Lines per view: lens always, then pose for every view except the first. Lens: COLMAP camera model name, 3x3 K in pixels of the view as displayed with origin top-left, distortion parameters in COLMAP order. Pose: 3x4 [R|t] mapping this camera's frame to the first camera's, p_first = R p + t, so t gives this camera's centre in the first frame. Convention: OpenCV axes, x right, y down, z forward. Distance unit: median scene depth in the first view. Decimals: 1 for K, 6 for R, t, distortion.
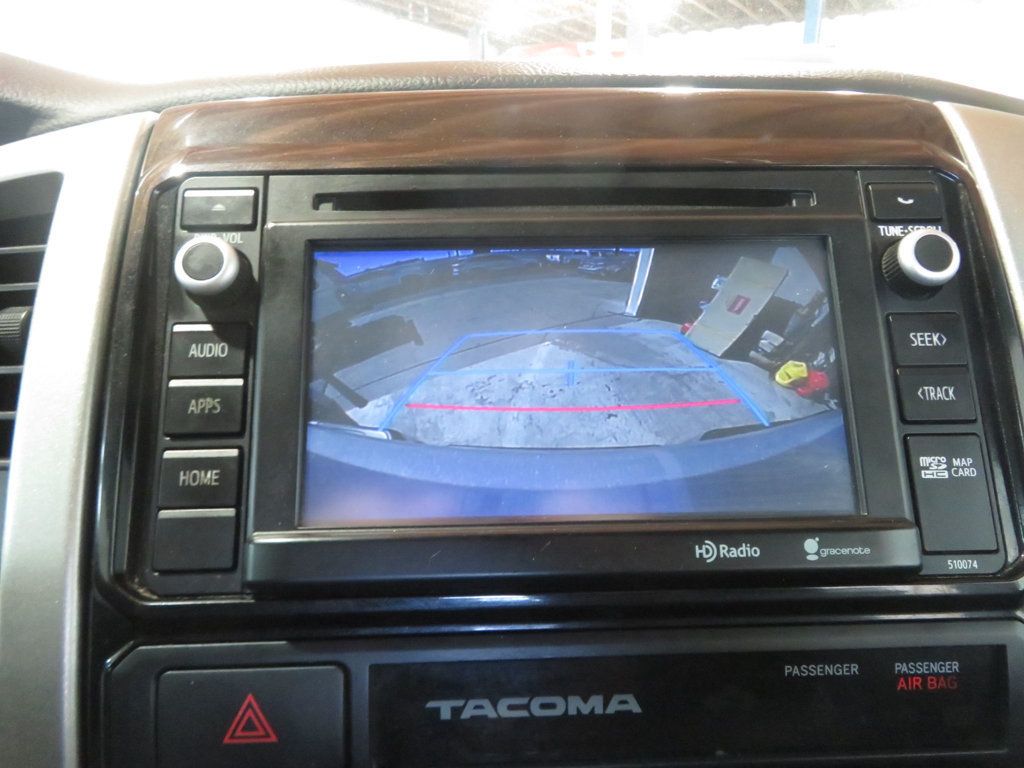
lens RADIAL K [[732.8, 0, 509.1], [0, 732.8, 384.1], [0, 0, 1]] dist [-0.026408, 0.021978]
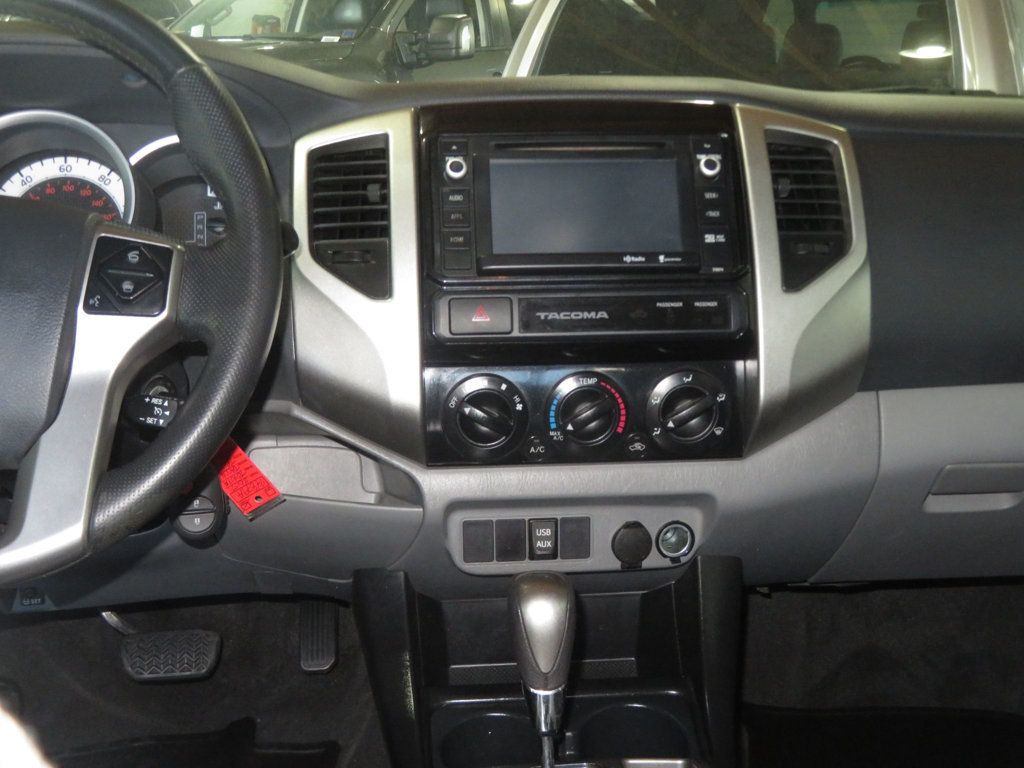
lens RADIAL K [[1368.0, 0, 533.9], [0, 1368.0, 384.7], [0, 0, 1]] dist [-0.048224, 0.000000]
pose [[0.998746, -0.005335, 0.049771, -0.399067], [0.007179, 0.999291, -0.036959, 0.927958], [-0.049539, 0.037270, 0.998077, -4.531013]]
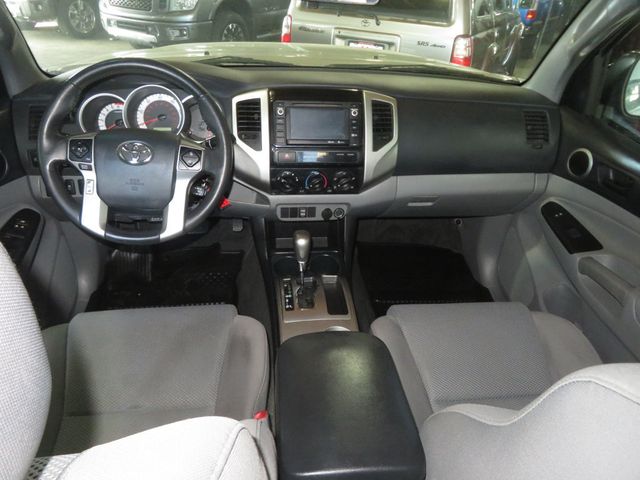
lens RADIAL K [[458.0, 0, 326.7], [0, 458.0, 239.4], [0, 0, 1]] dist [-0.026408, 0.021978]
pose [[0.994017, 0.004804, 0.109116, -0.481113], [-0.037063, 0.954589, 0.295611, -0.382453], [-0.102741, -0.297887, 0.949056, -5.647529]]
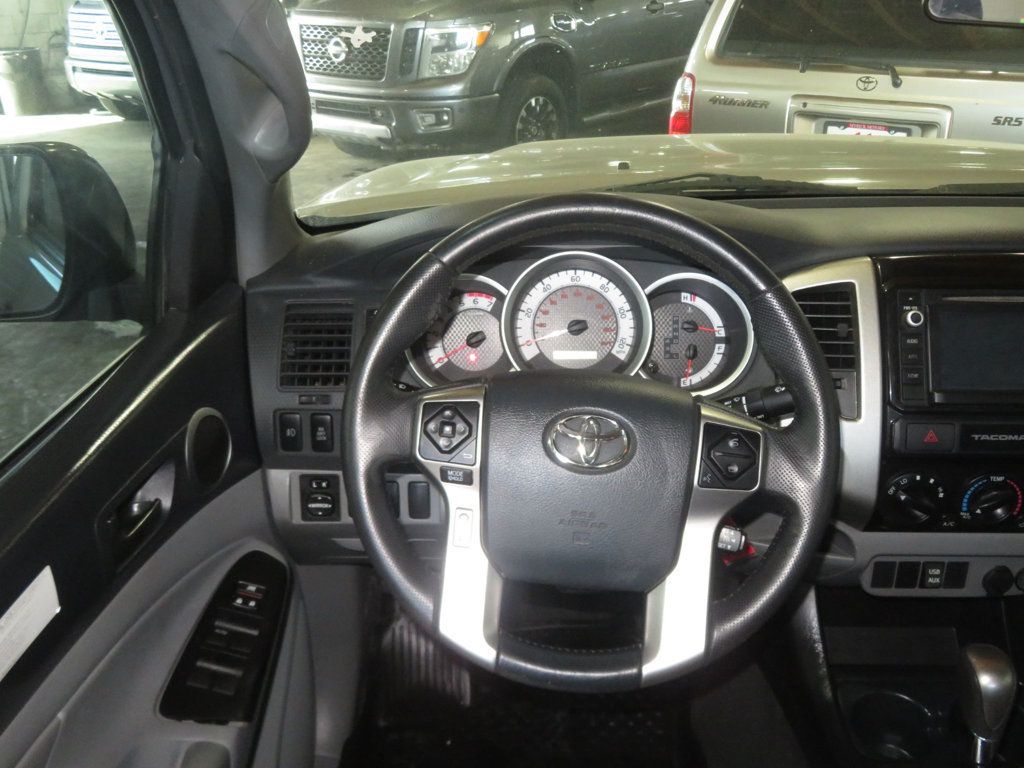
lens RADIAL K [[948.8, 0, 484.3], [0, 948.8, 367.2], [0, 0, 1]] dist [-0.020172, 0.000000]
pose [[0.996245, 0.029966, -0.081224, -2.287173], [-0.017859, 0.989141, 0.145879, -0.602959], [0.084713, -0.143881, 0.985962, -4.092179]]
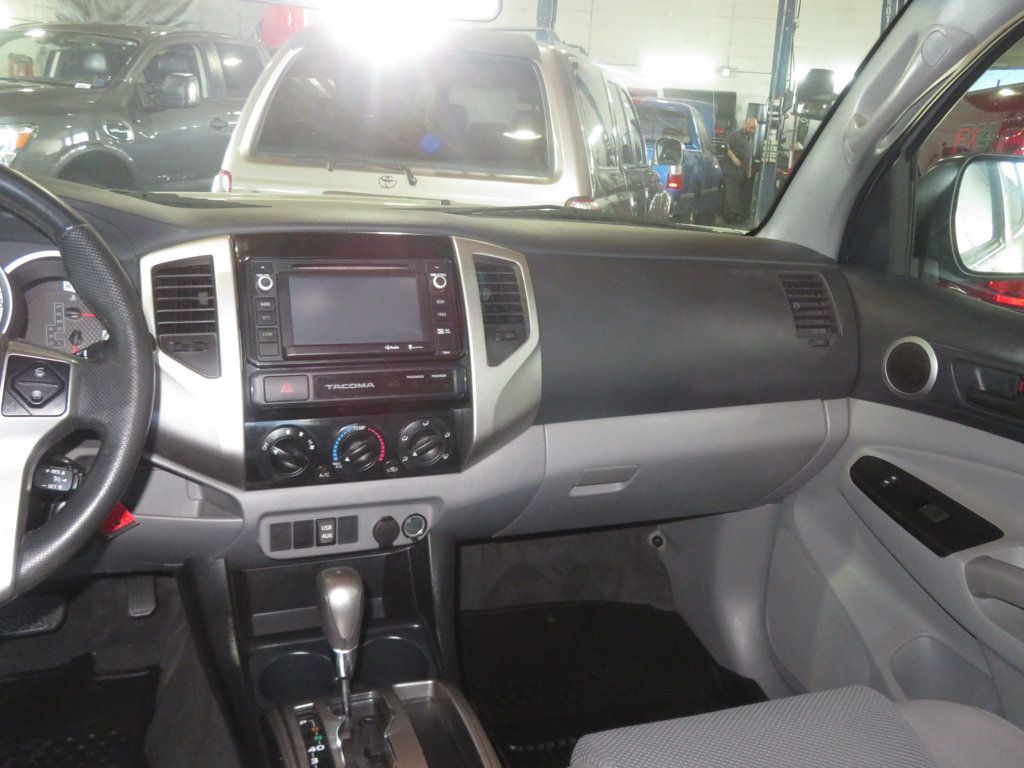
lens RADIAL K [[948.8, 0, 527.6], [0, 948.8, 375.0], [0, 0, 1]] dist [-0.020172, 0.000000]
pose [[0.939304, -0.025128, 0.342165, -0.902489], [0.021728, 0.999669, 0.013767, 0.322376], [-0.342397, -0.005497, 0.939539, -4.669016]]
